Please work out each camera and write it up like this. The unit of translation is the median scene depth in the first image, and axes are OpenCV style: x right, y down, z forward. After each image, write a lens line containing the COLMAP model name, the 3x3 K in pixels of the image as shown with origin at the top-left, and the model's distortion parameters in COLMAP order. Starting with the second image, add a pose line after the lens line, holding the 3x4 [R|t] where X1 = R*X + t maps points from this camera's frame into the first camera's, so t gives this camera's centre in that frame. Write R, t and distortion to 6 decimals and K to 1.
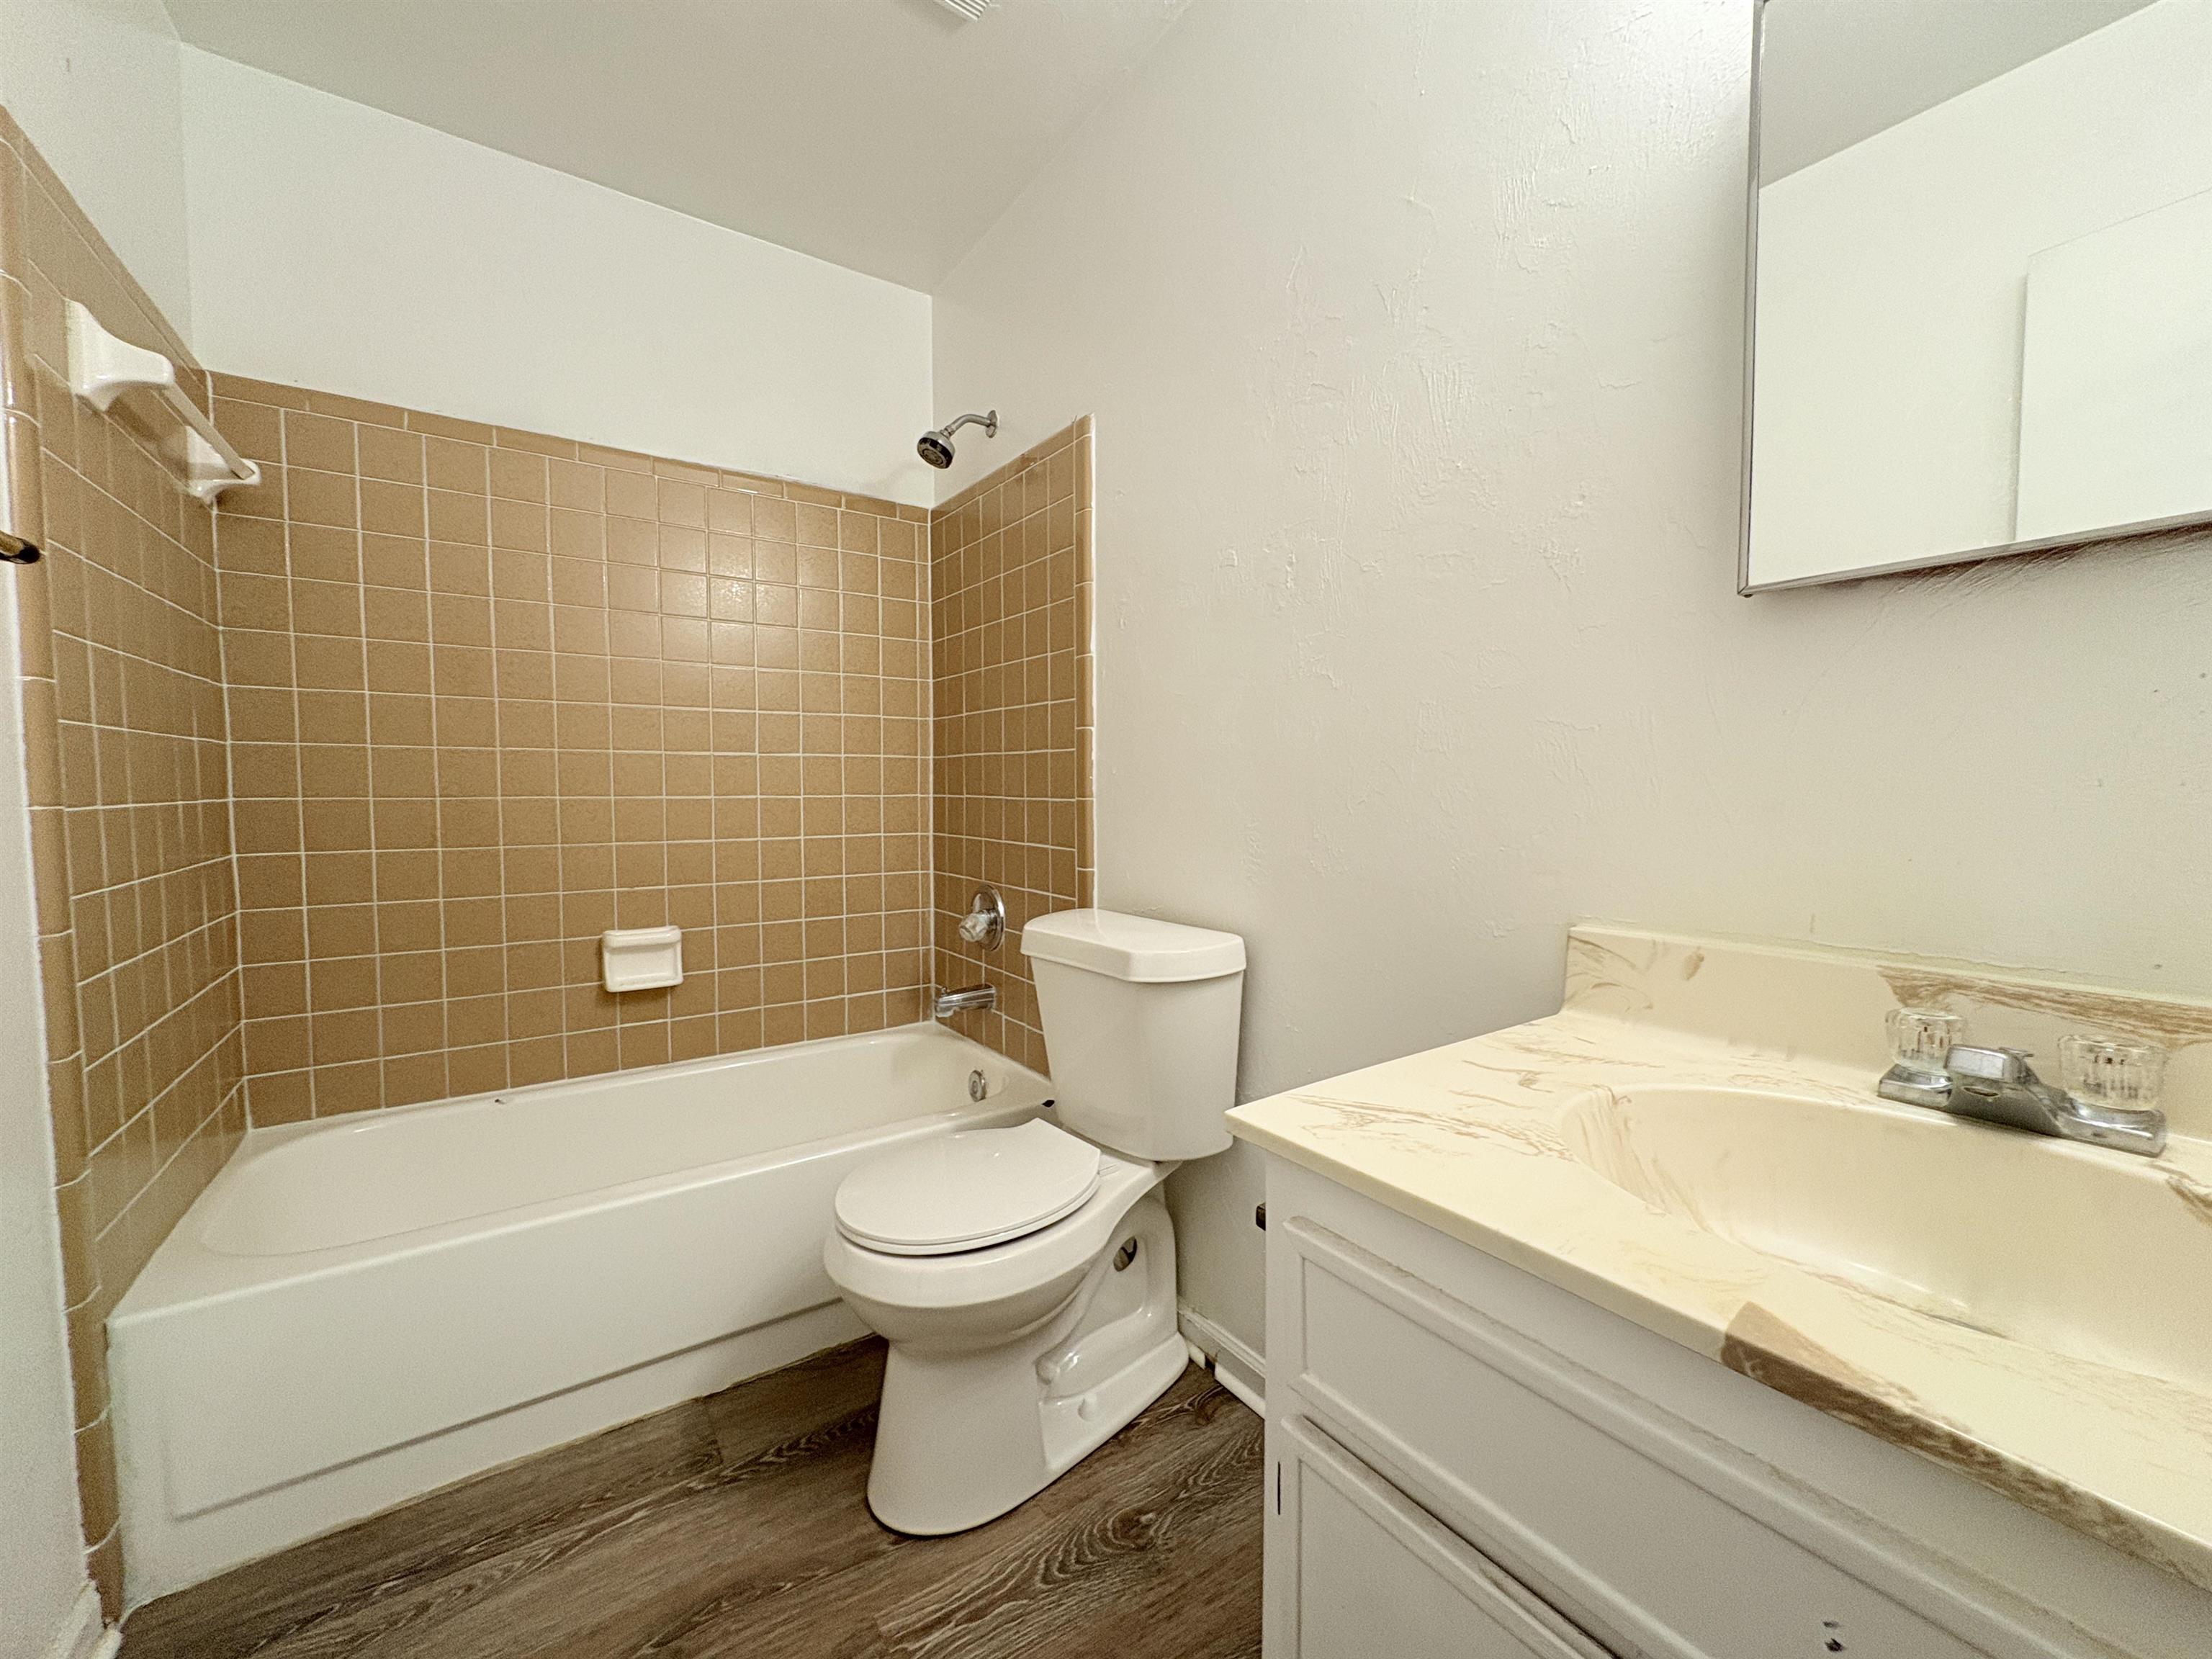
lens RADIAL K [[881.0, 0, 1110.7], [0, 881.0, 833.7], [0, 0, 1]] dist [-0.000883, 0.000350]
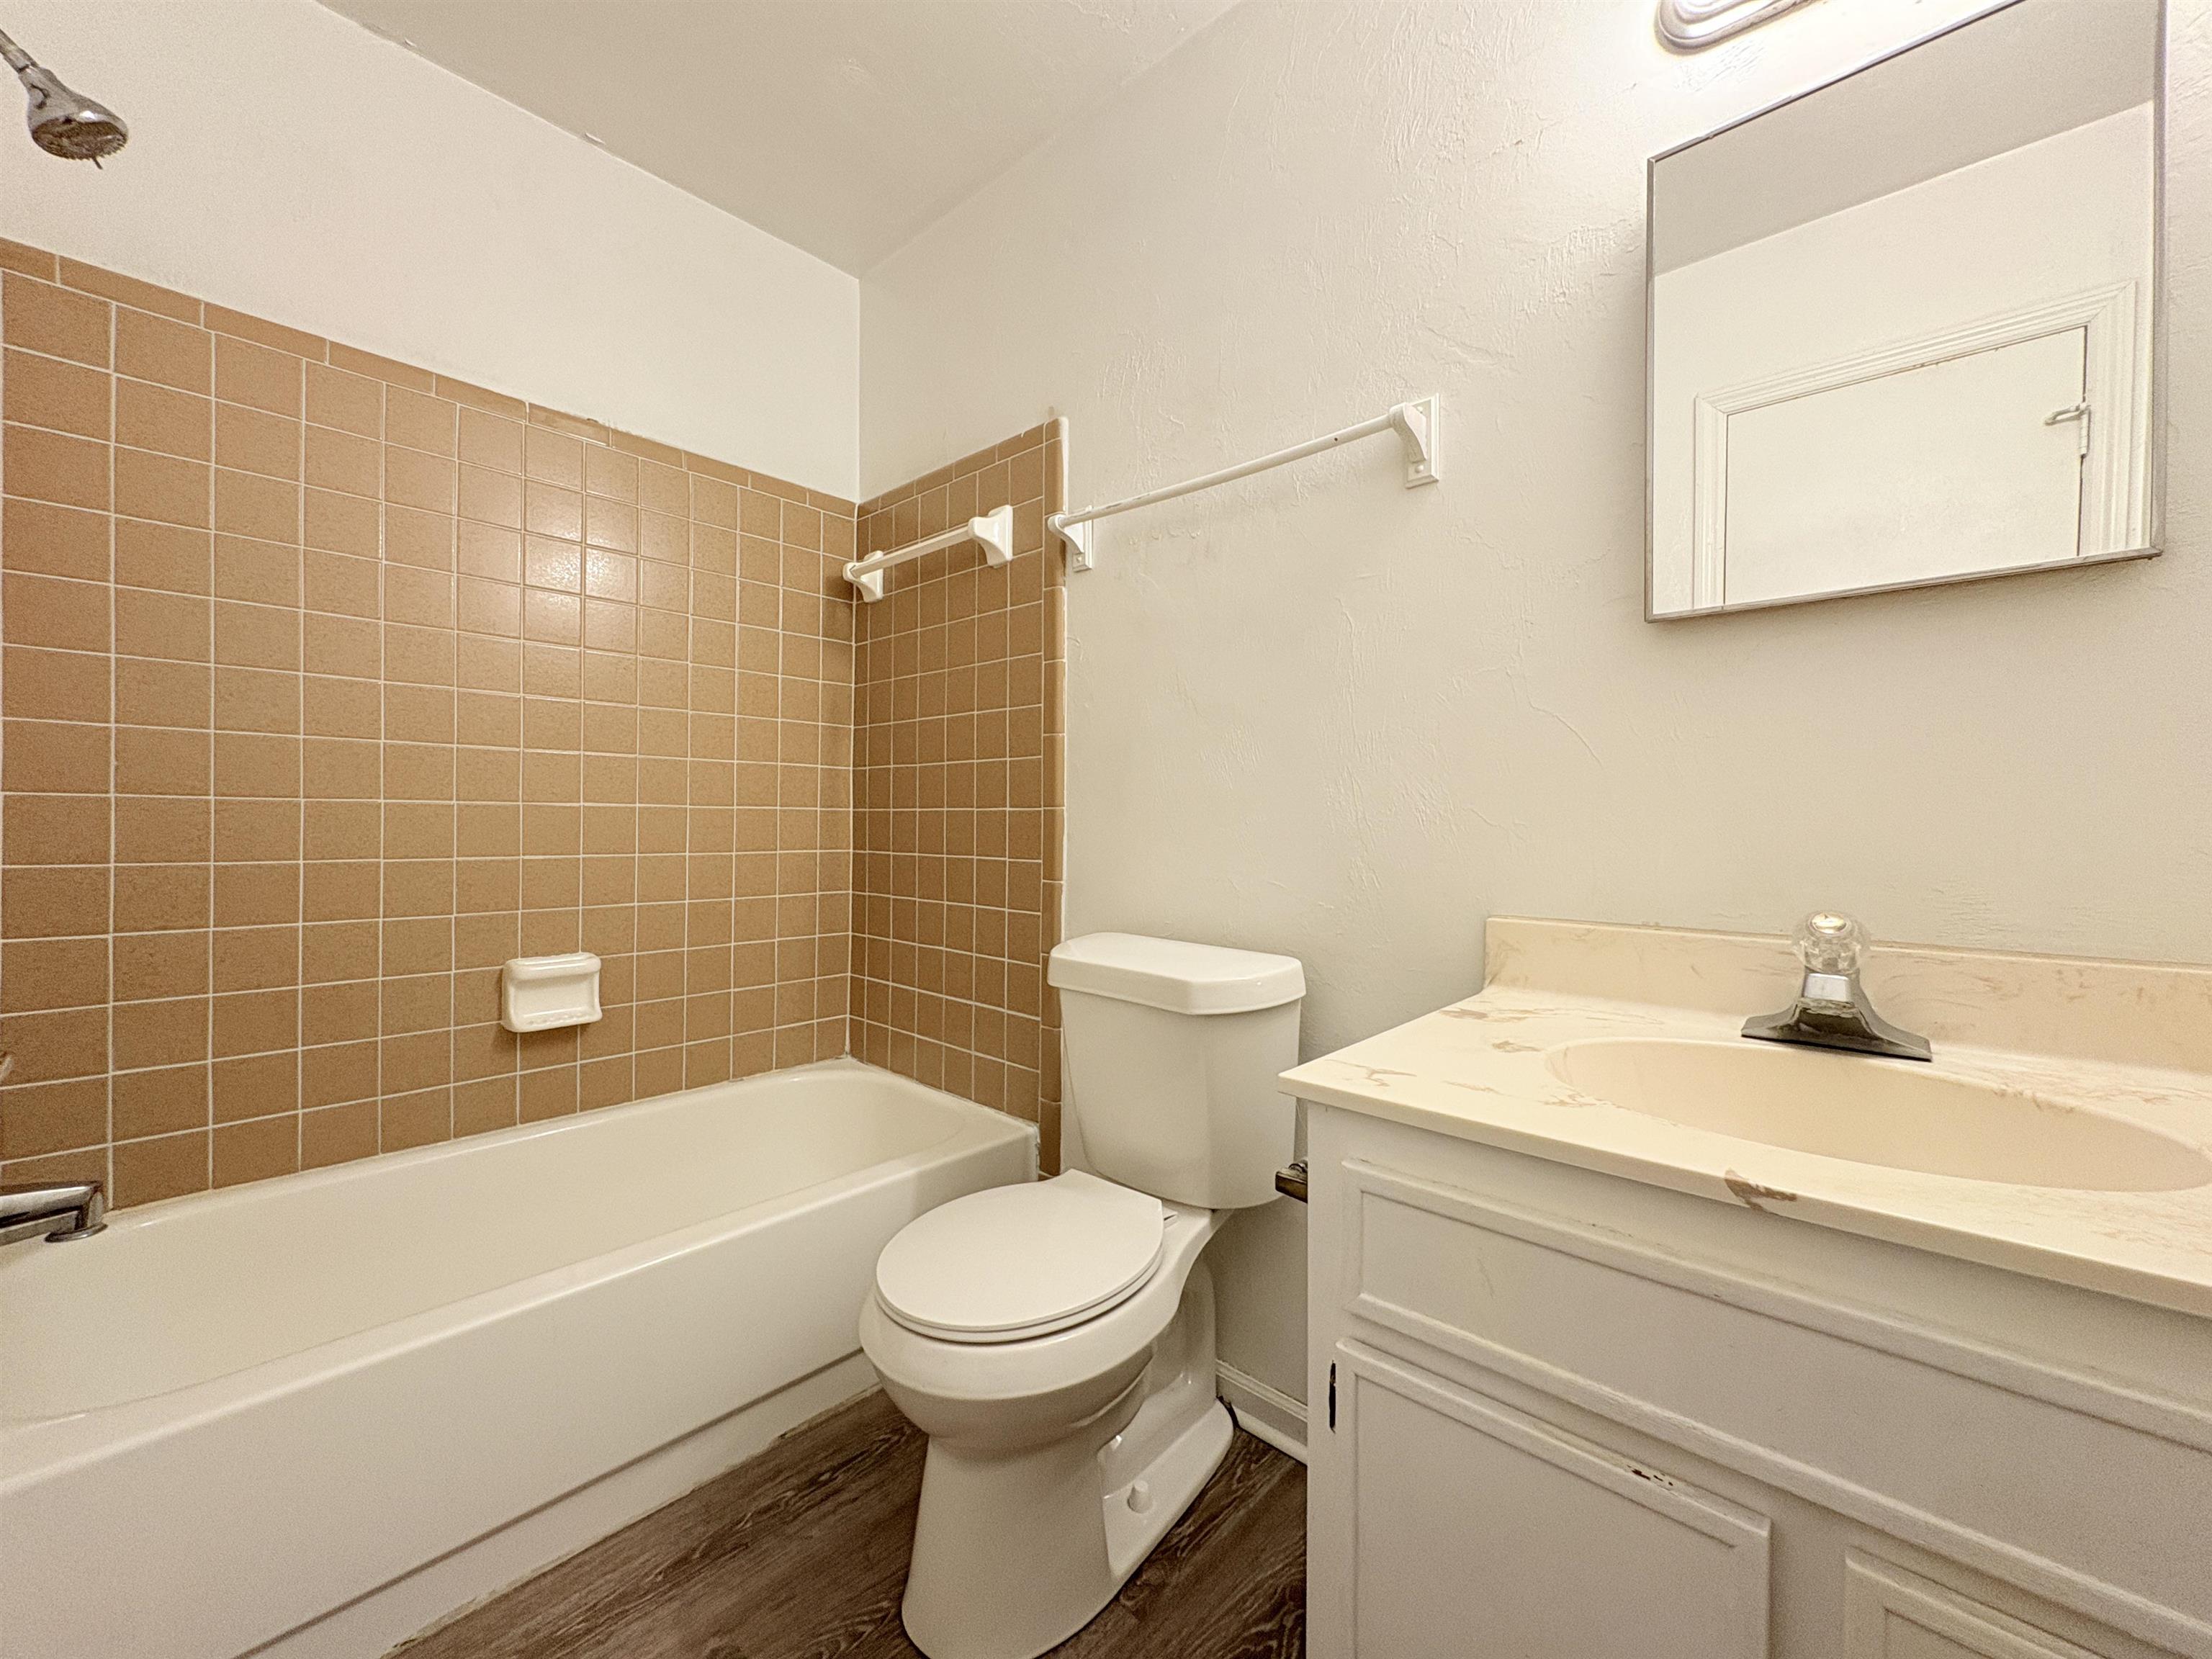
lens RADIAL K [[881.0, 0, 1105.4], [0, 881.0, 819.3], [0, 0, 1]] dist [-0.000883, 0.000350]
pose [[0.986214, 0.019146, 0.164365, -0.215426], [-0.012506, 0.999067, -0.041337, 0.006126], [-0.165003, 0.038712, 0.985533, 0.103396]]
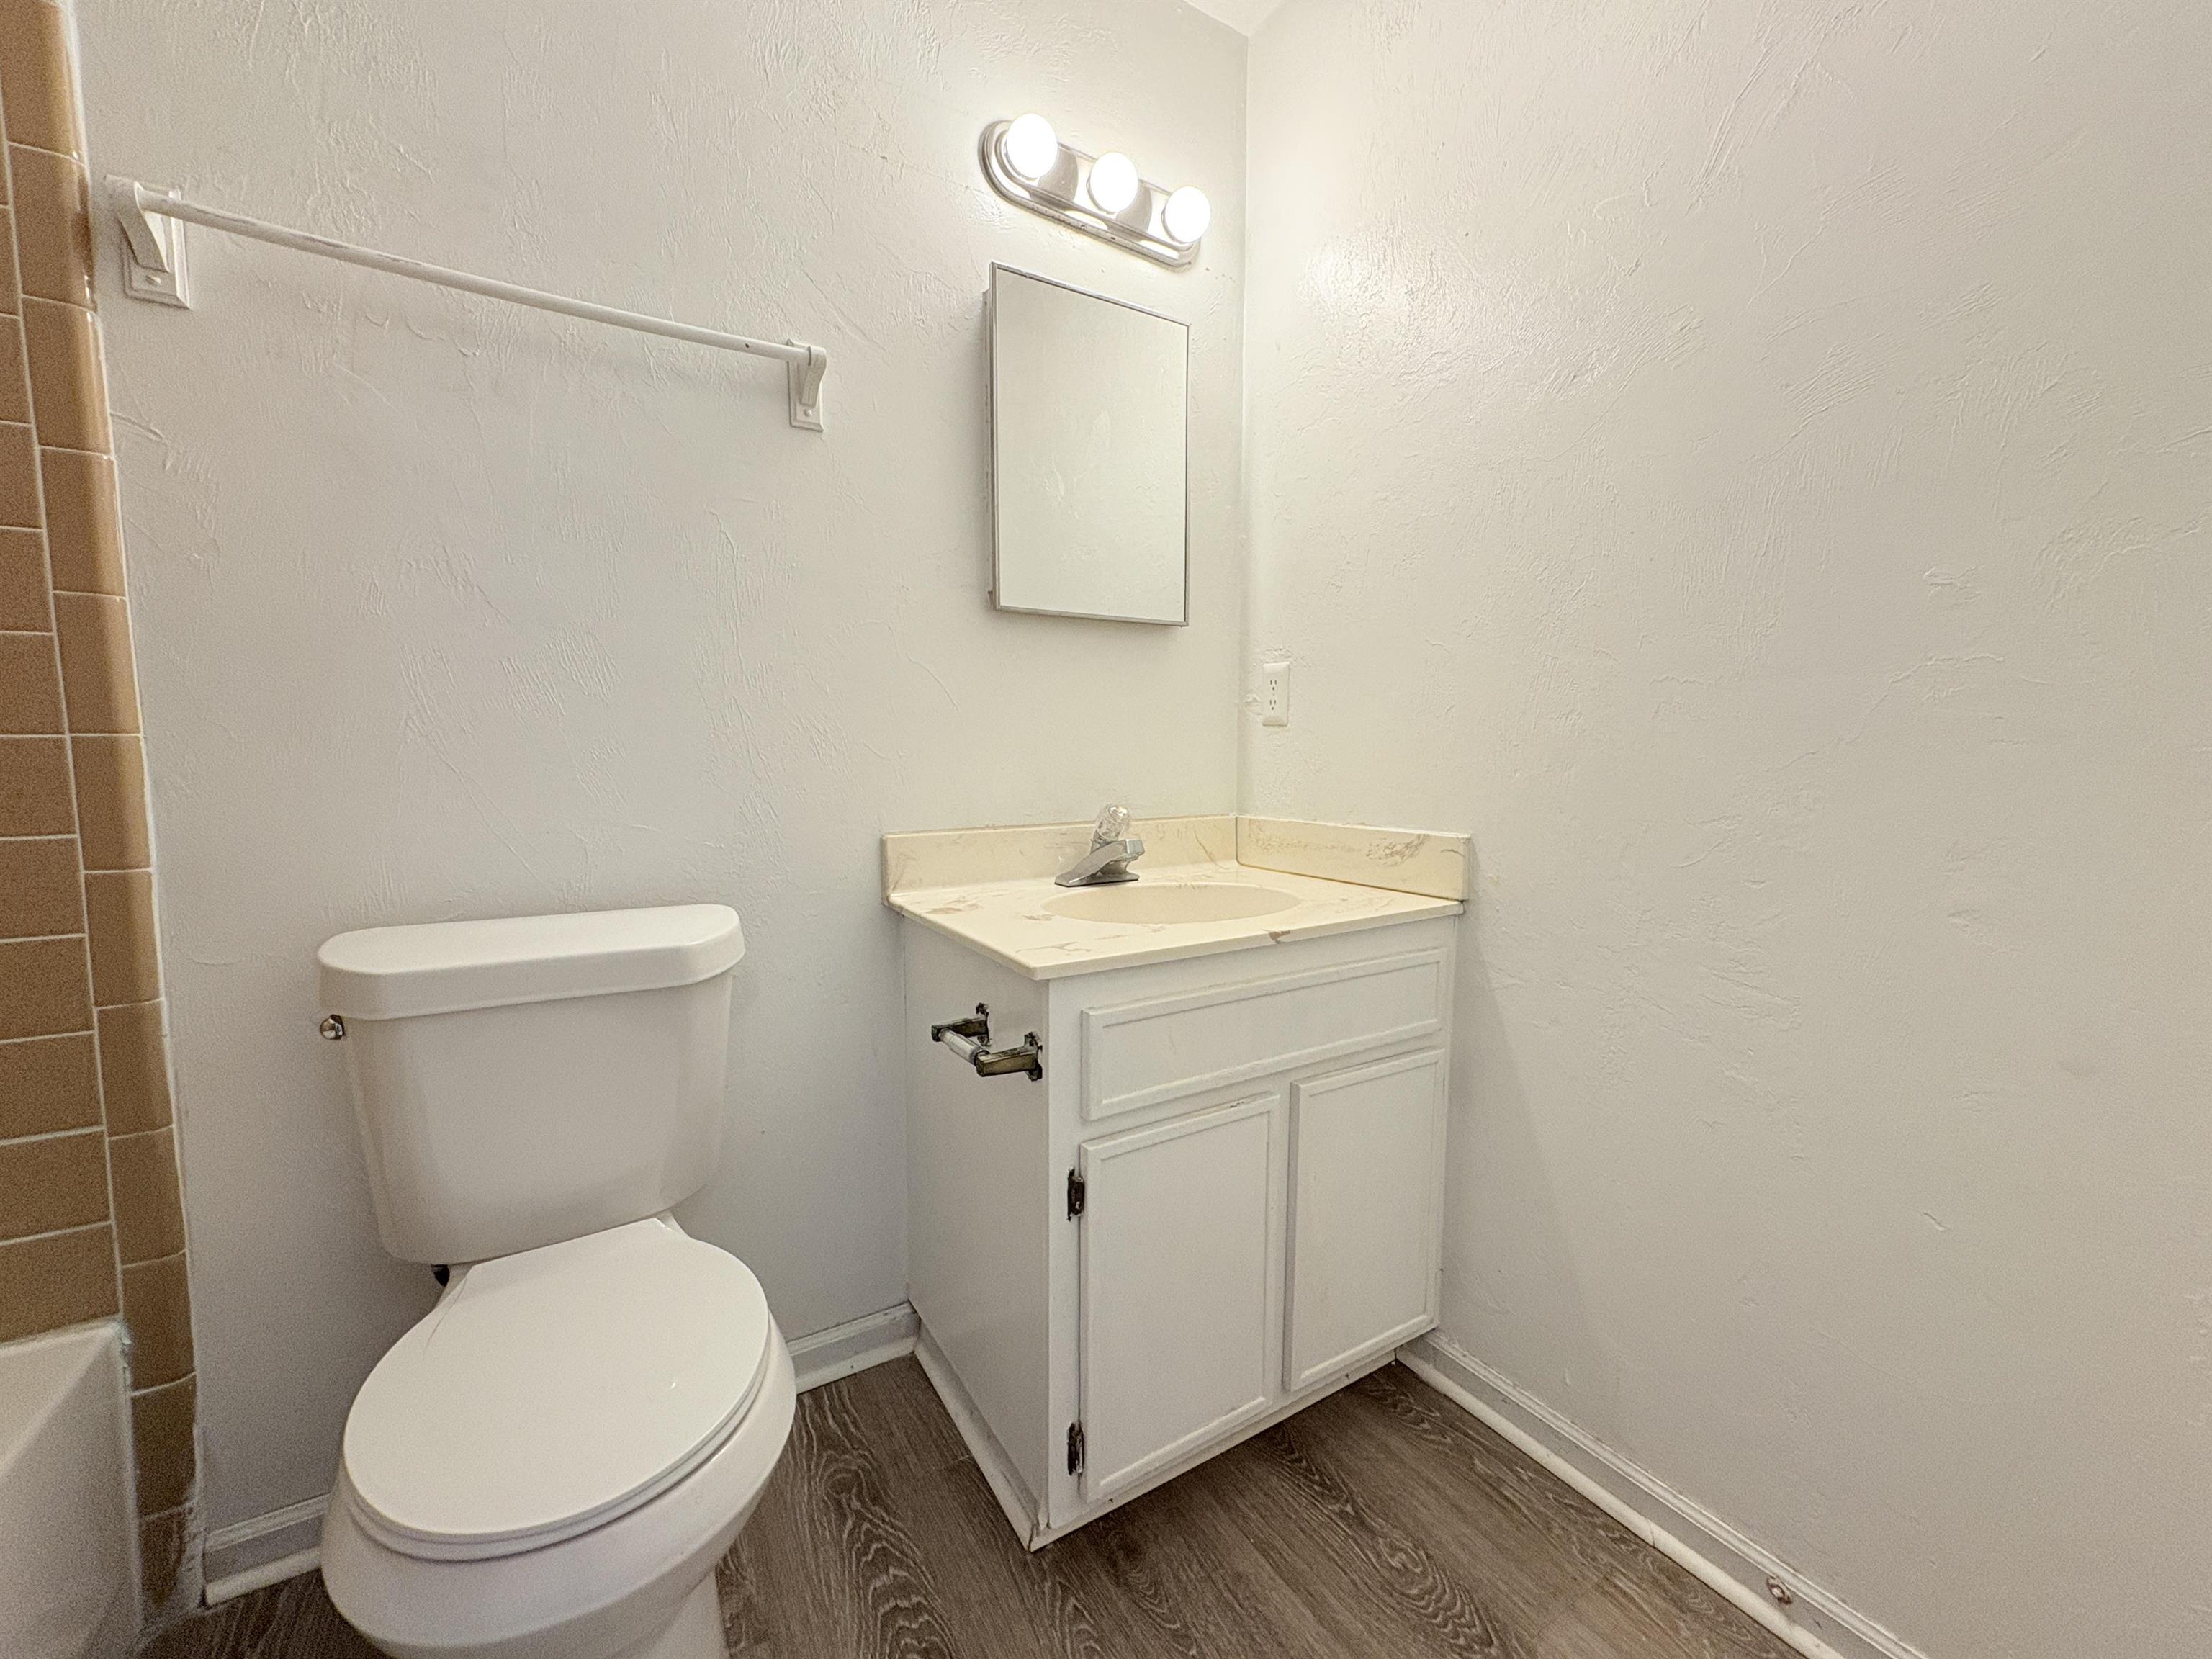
lens RADIAL K [[881.0, 0, 1109.9], [0, 881.0, 819.4], [0, 0, 1]] dist [-0.000883, 0.000350]
pose [[0.099345, -0.062630, 0.993080, -0.703519], [0.039186, 0.997489, 0.058988, -0.007222], [-0.994281, 0.033054, 0.101550, 0.550245]]
